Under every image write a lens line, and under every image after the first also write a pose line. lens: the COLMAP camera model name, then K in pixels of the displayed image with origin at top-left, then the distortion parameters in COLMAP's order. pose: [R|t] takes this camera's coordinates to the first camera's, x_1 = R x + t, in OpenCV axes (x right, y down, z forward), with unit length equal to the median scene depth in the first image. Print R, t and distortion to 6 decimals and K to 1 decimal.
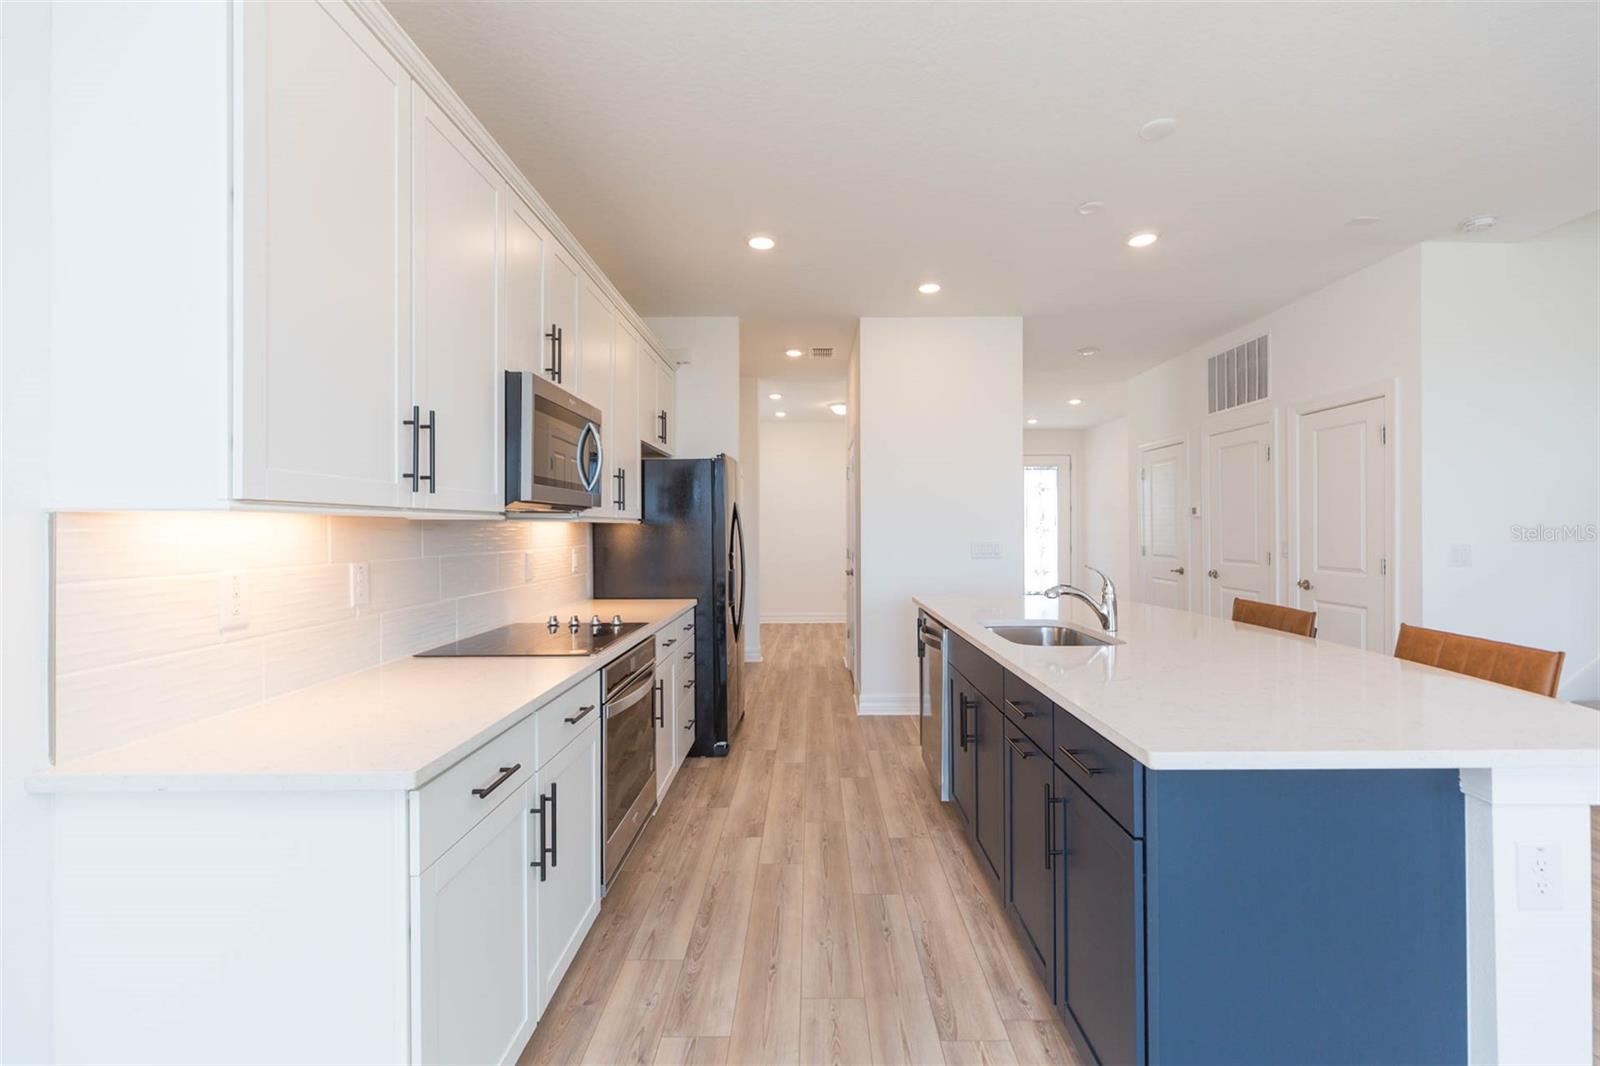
lens RADIAL K [[734.5, 0, 800.7], [0, 734.5, 525.9], [0, 0, 1]] dist [0.024755, 0.000263]
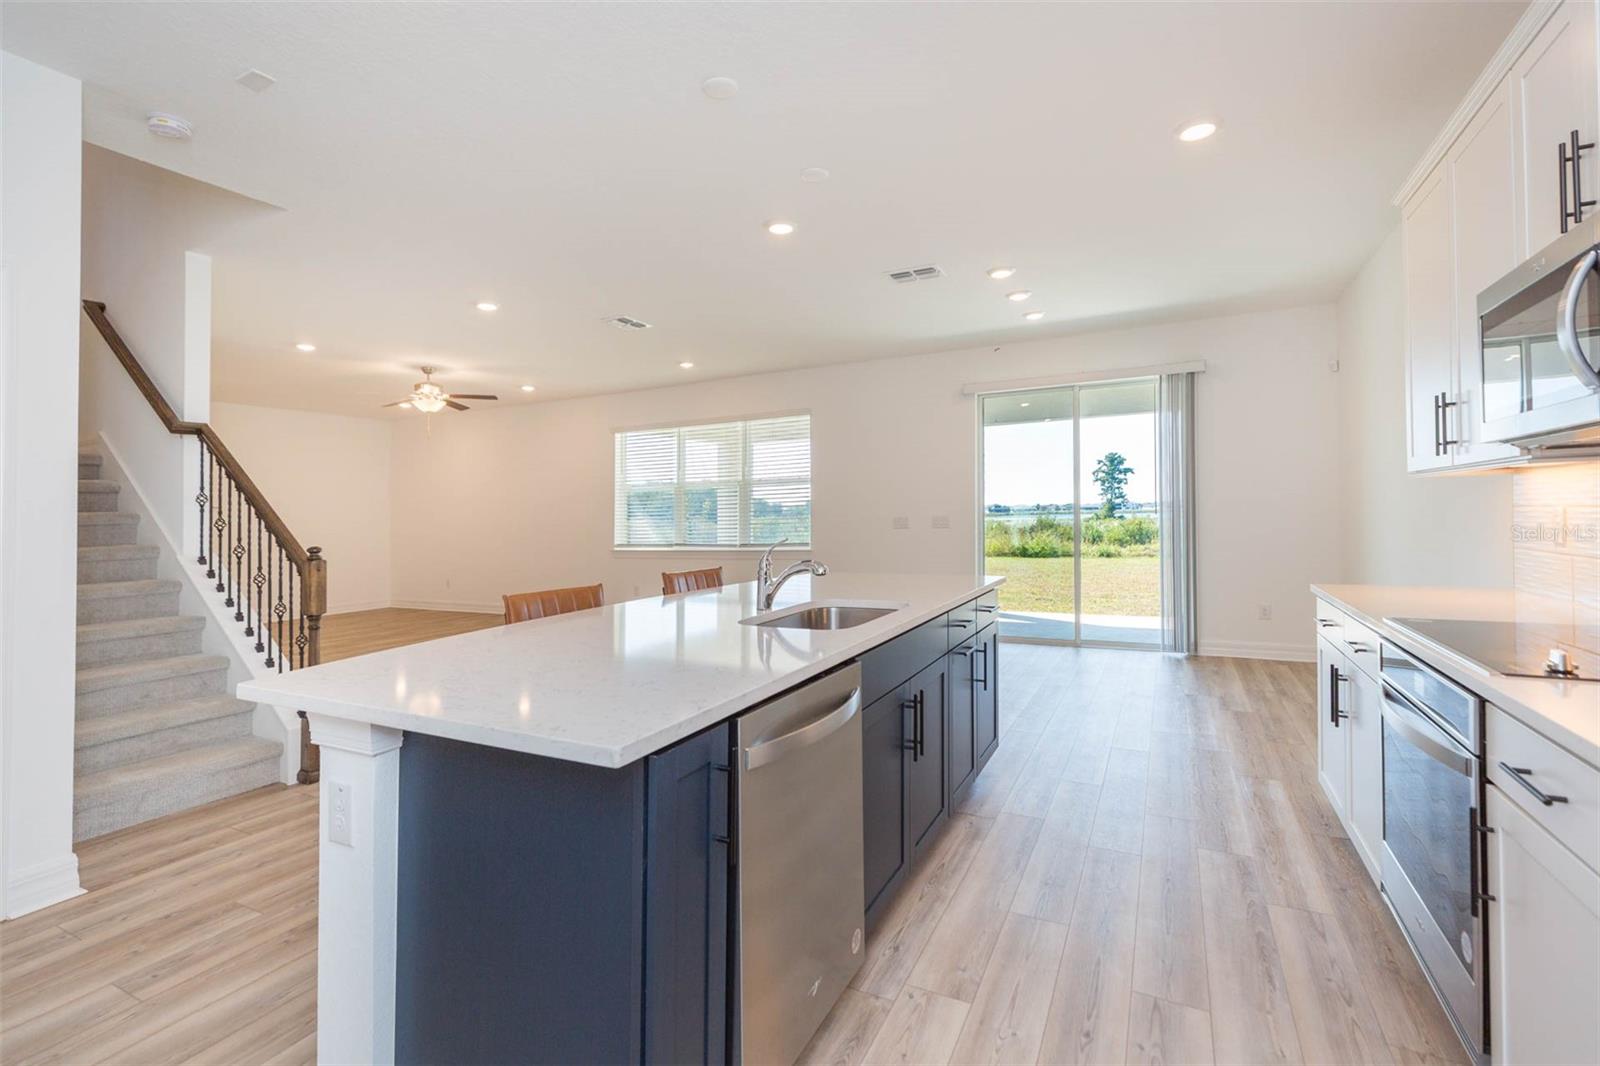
lens RADIAL K [[734.5, 0, 793.2], [0, 734.5, 518.0], [0, 0, 1]] dist [0.024755, 0.000263]
pose [[-0.896476, 0.015719, 0.442814, -0.030013], [0.017984, 0.999838, 0.000915, 0.025580], [-0.442728, 0.008784, -0.896613, 1.902947]]
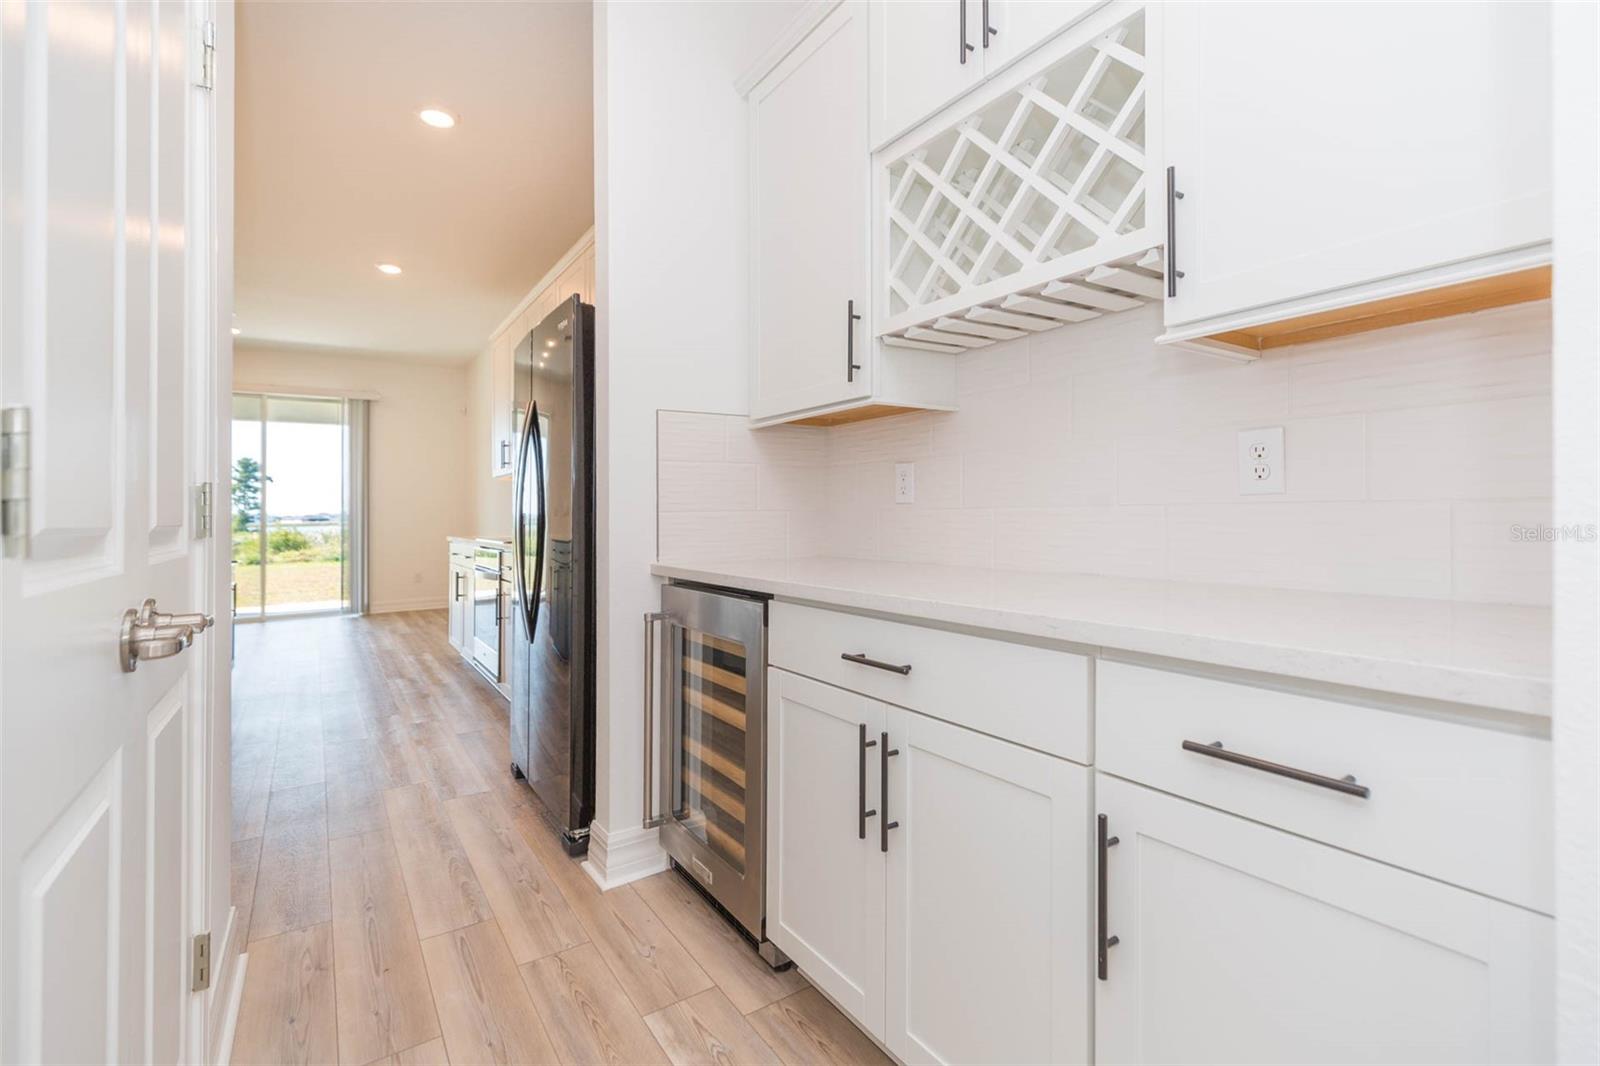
lens RADIAL K [[734.5, 0, 788.8], [0, 734.5, 525.8], [0, 0, 1]] dist [0.024755, 0.000263]
pose [[-0.835072, 0.008429, -0.550075, 0.060616], [0.006561, 0.999964, 0.005363, 0.083639], [0.550101, 0.000869, -0.835098, 2.501048]]
